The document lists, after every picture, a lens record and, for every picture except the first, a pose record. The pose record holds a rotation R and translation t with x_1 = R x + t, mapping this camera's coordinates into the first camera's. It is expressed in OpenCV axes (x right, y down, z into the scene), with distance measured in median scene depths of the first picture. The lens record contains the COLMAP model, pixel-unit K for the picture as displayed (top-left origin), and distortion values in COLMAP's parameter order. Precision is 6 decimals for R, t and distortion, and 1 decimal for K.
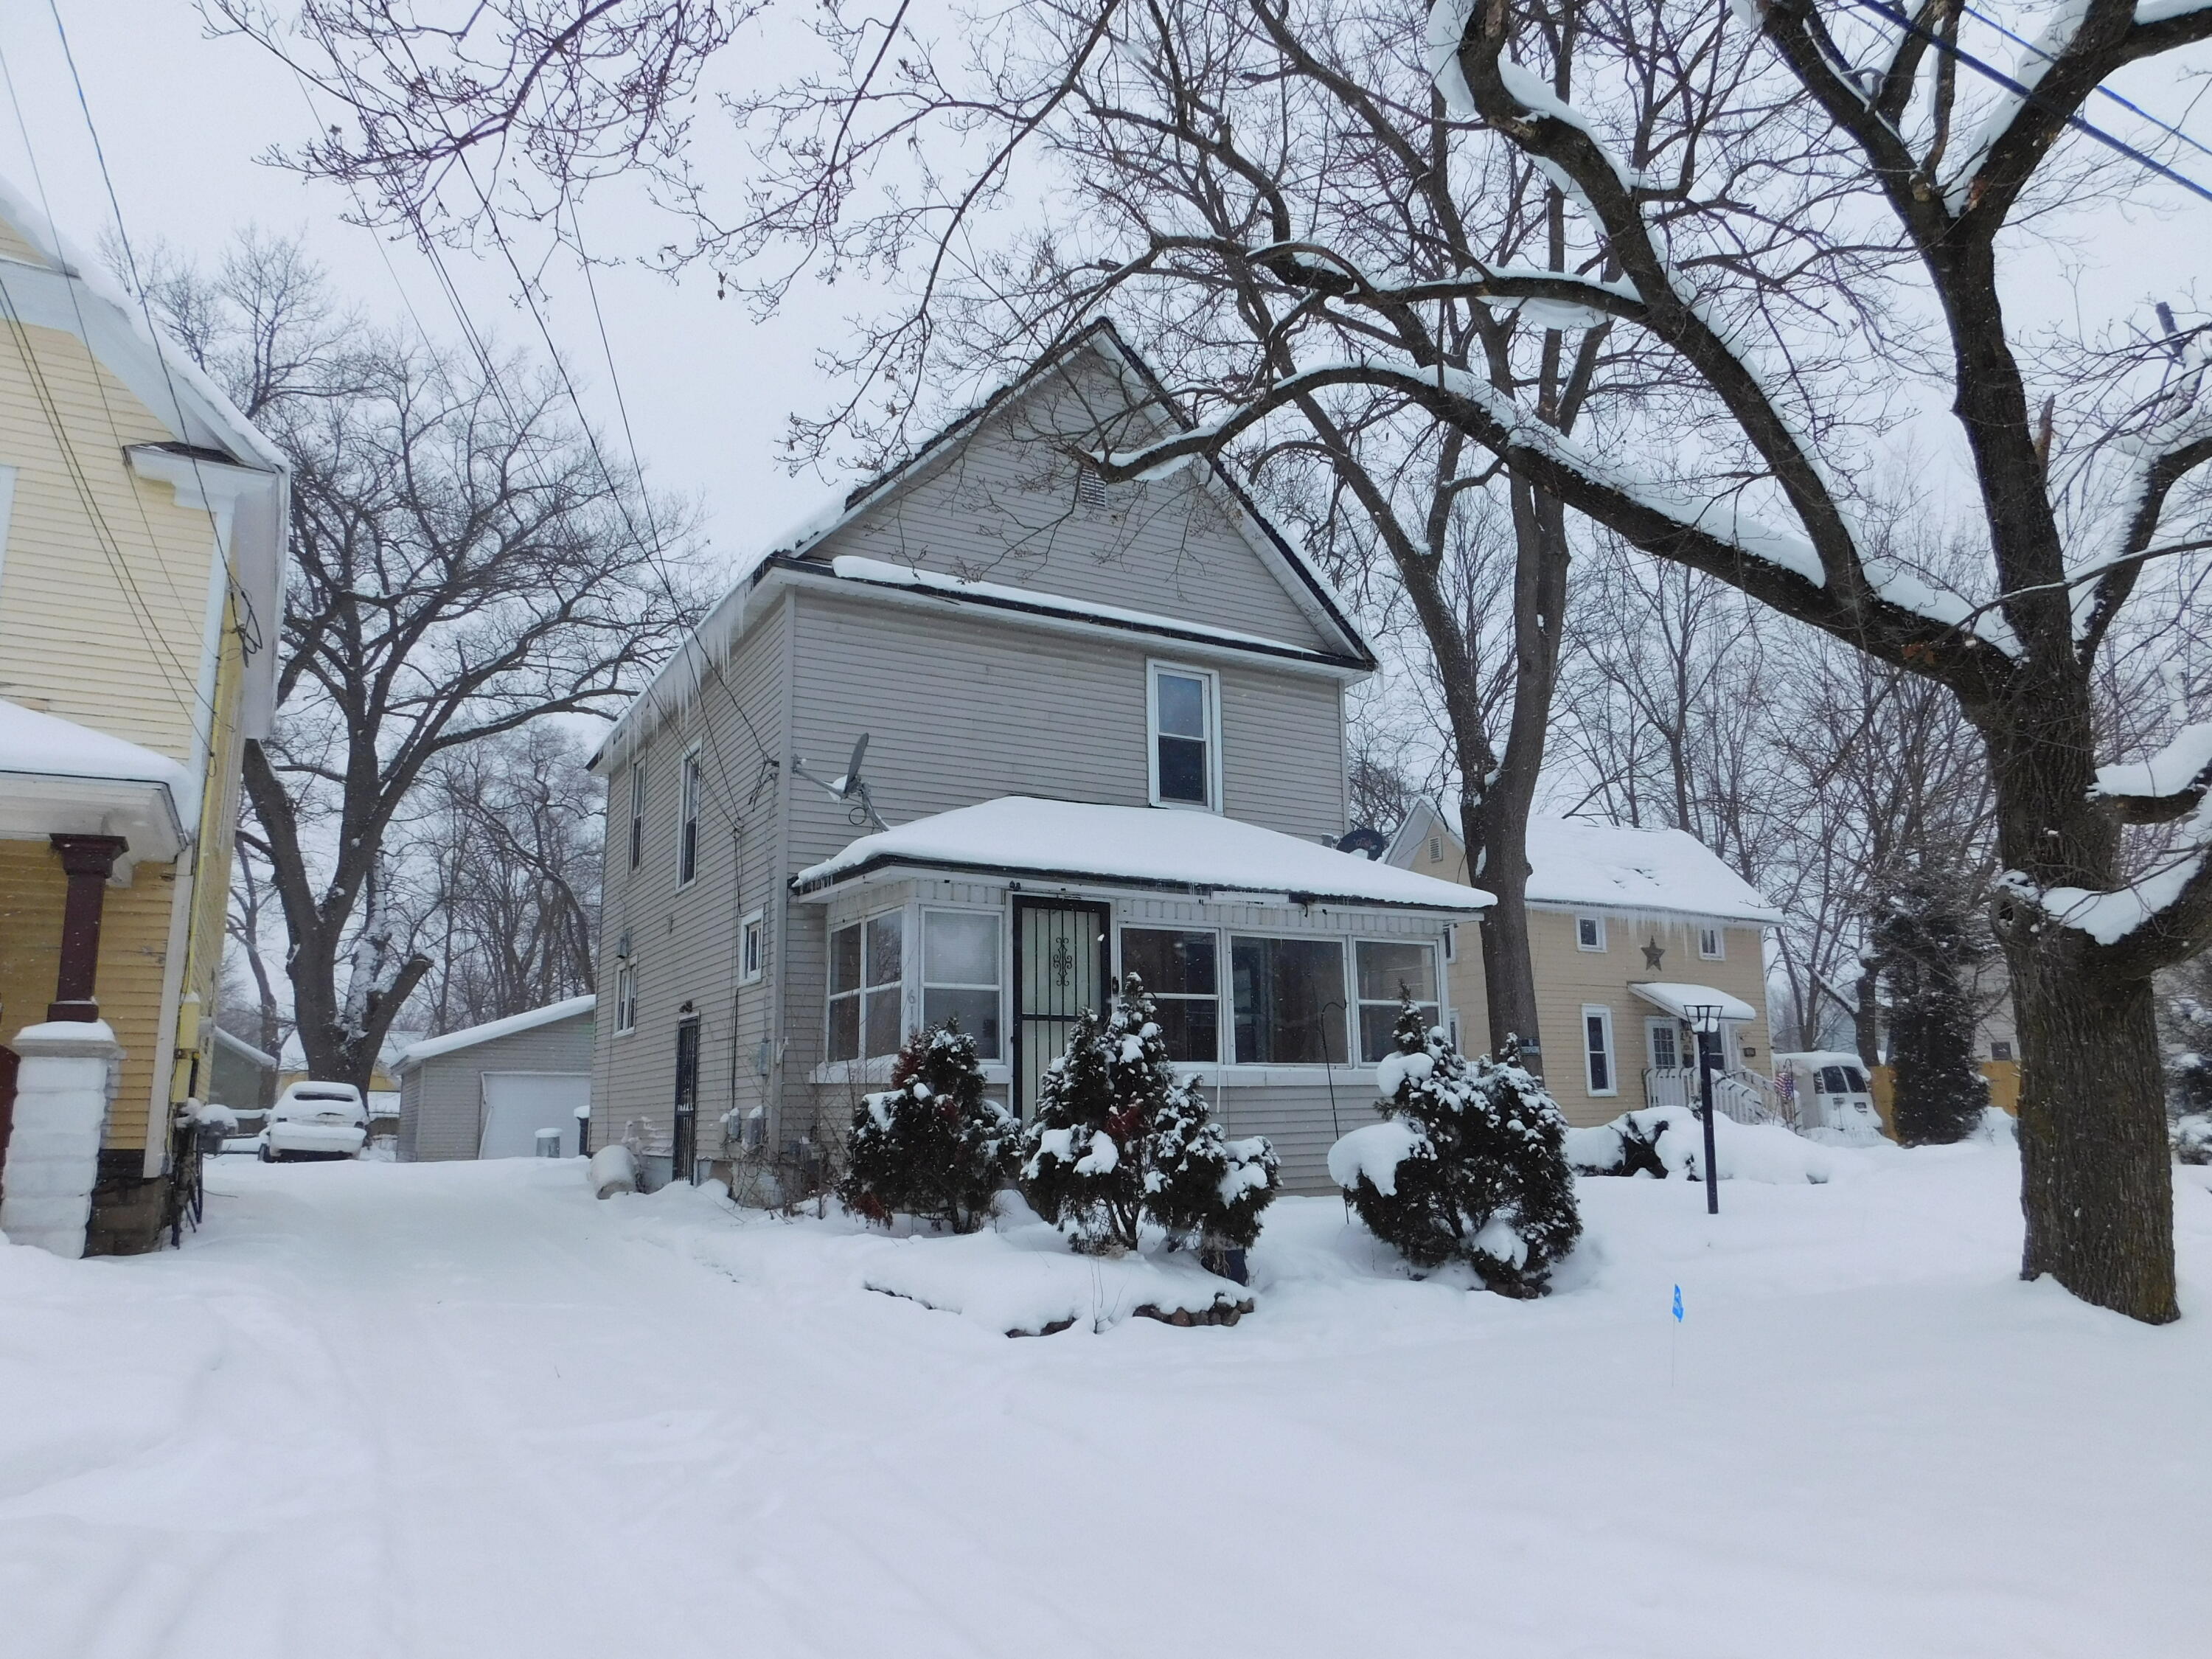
lens RADIAL K [[1455.7, 0, 1107.3], [0, 1455.7, 829.6], [0, 0, 1]] dist [-0.052227, 0.036442]
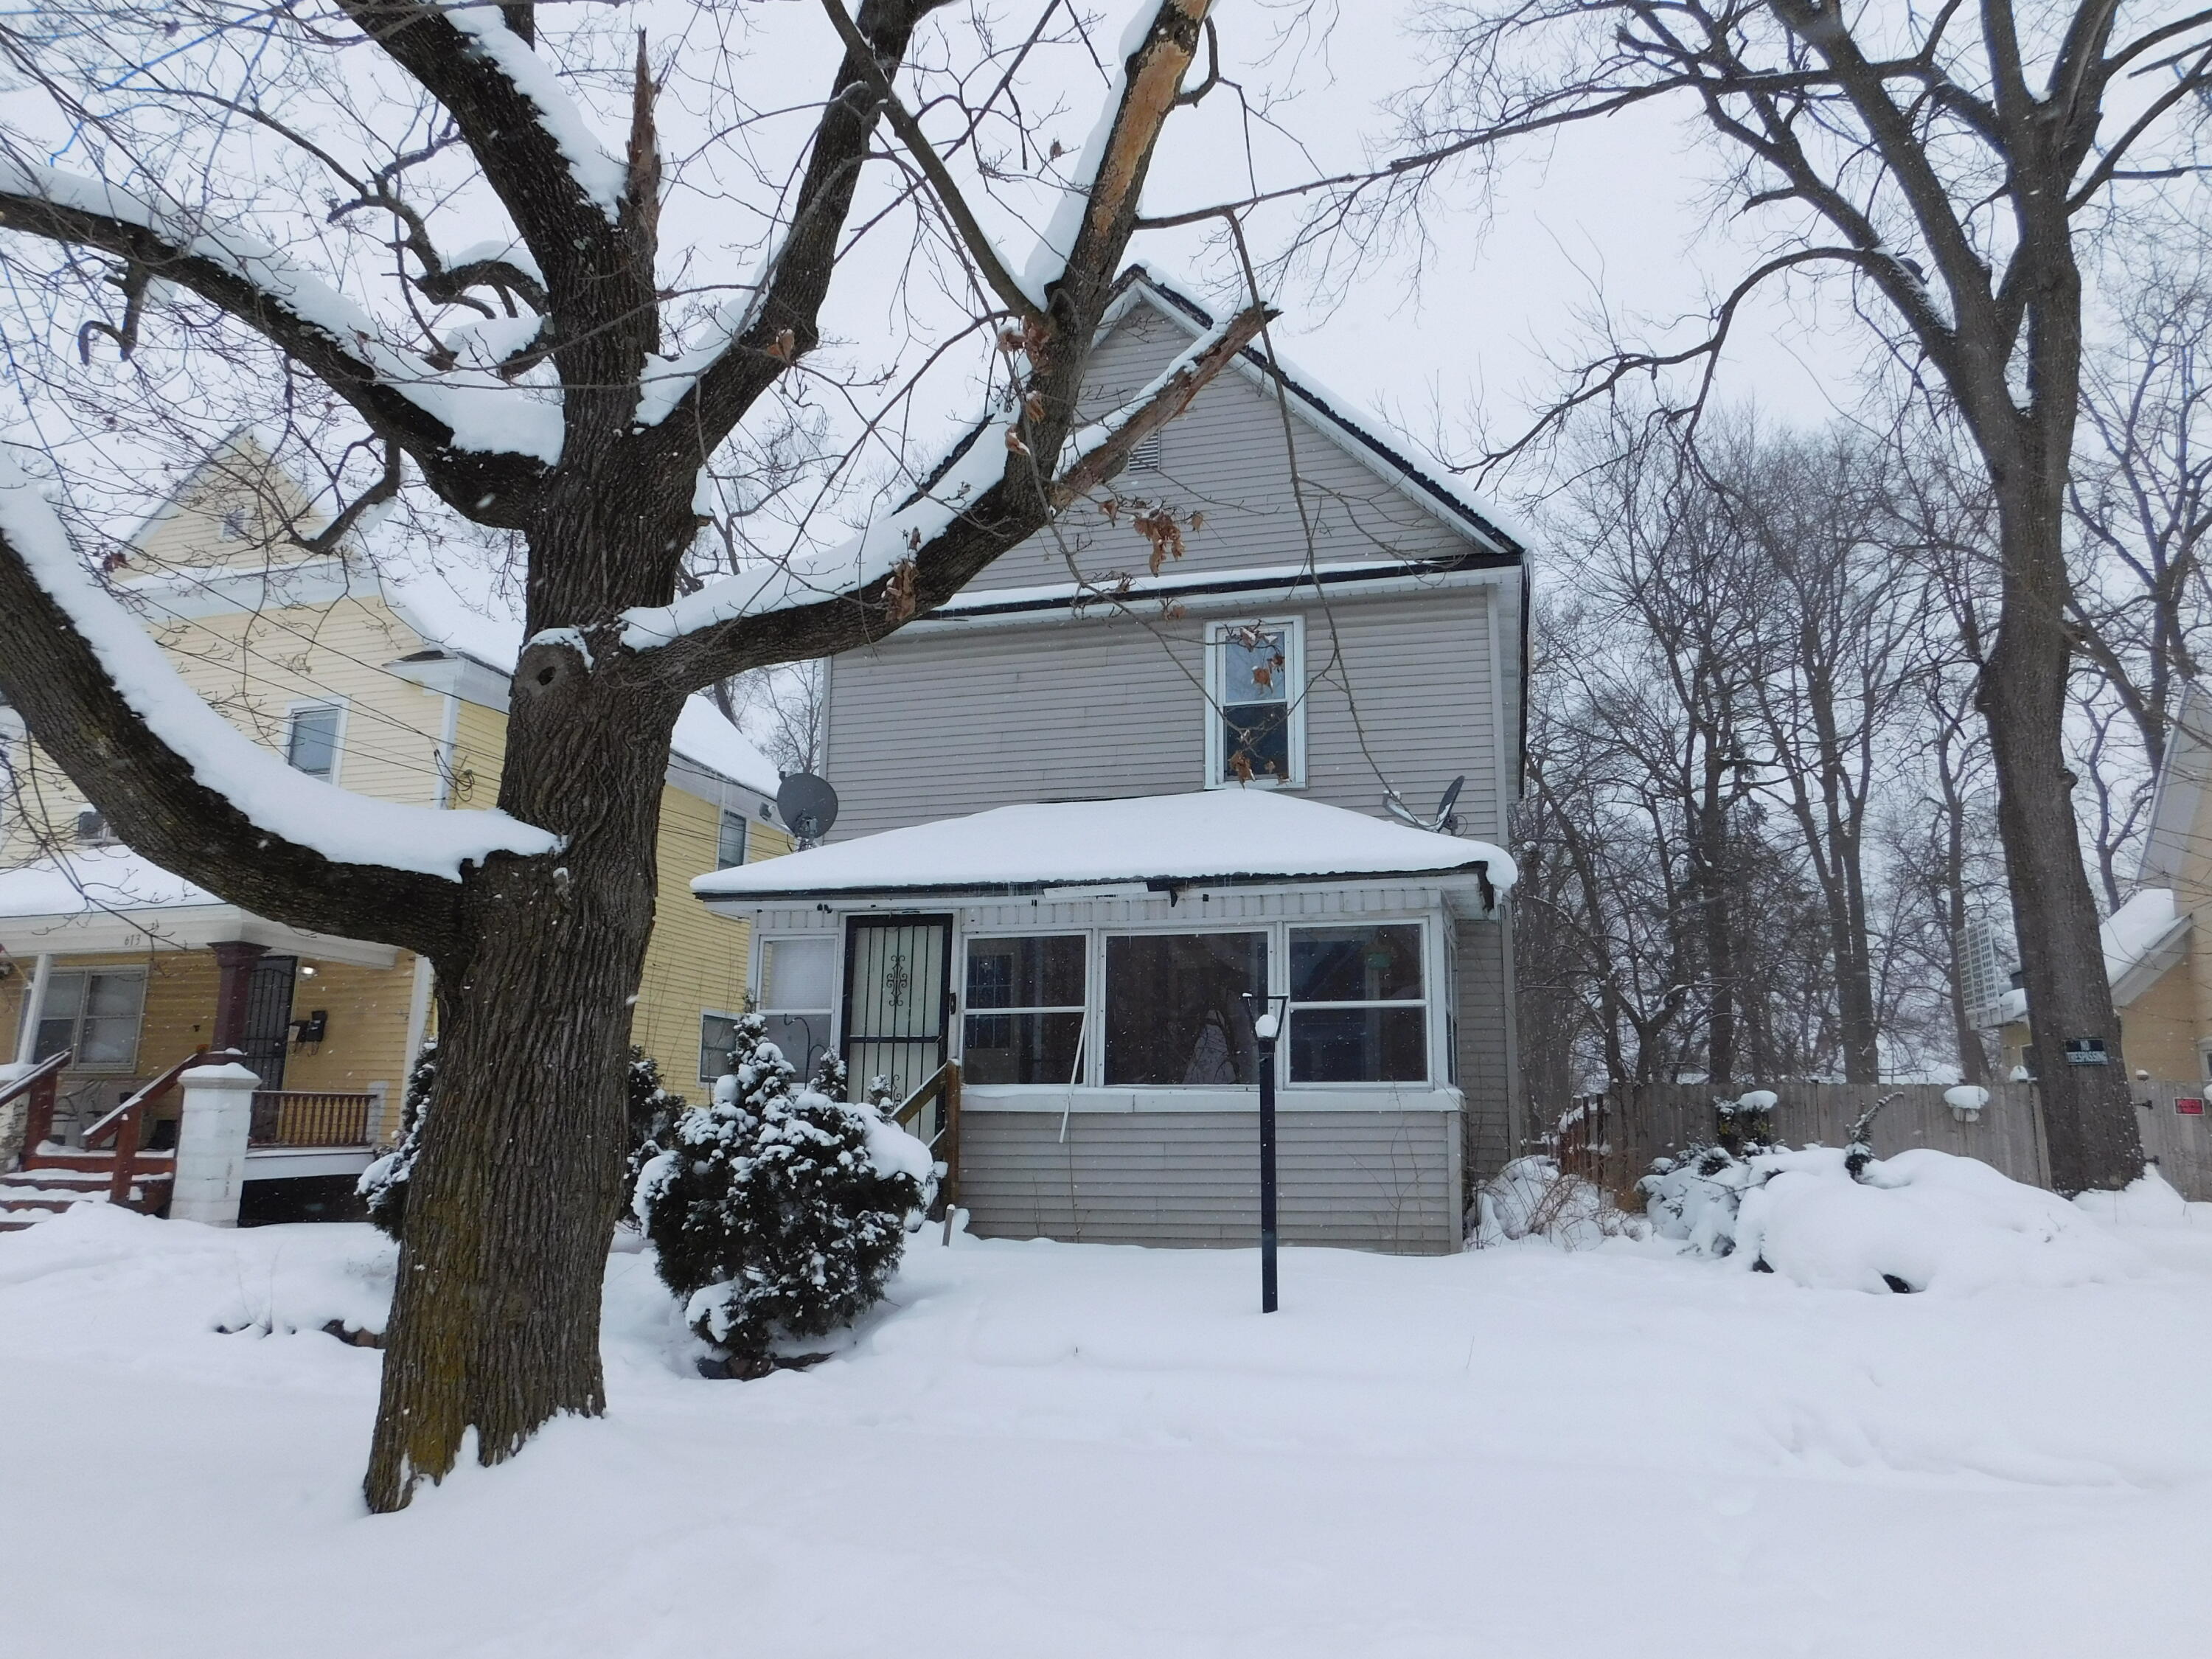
lens RADIAL K [[1455.7, 0, 1106.9], [0, 1455.7, 830.6], [0, 0, 1]] dist [-0.052227, 0.036442]
pose [[0.709063, -0.129746, -0.693106, 0.700923], [0.120216, 0.990779, -0.062485, 0.065983], [0.694822, -0.039016, 0.718123, 0.393531]]
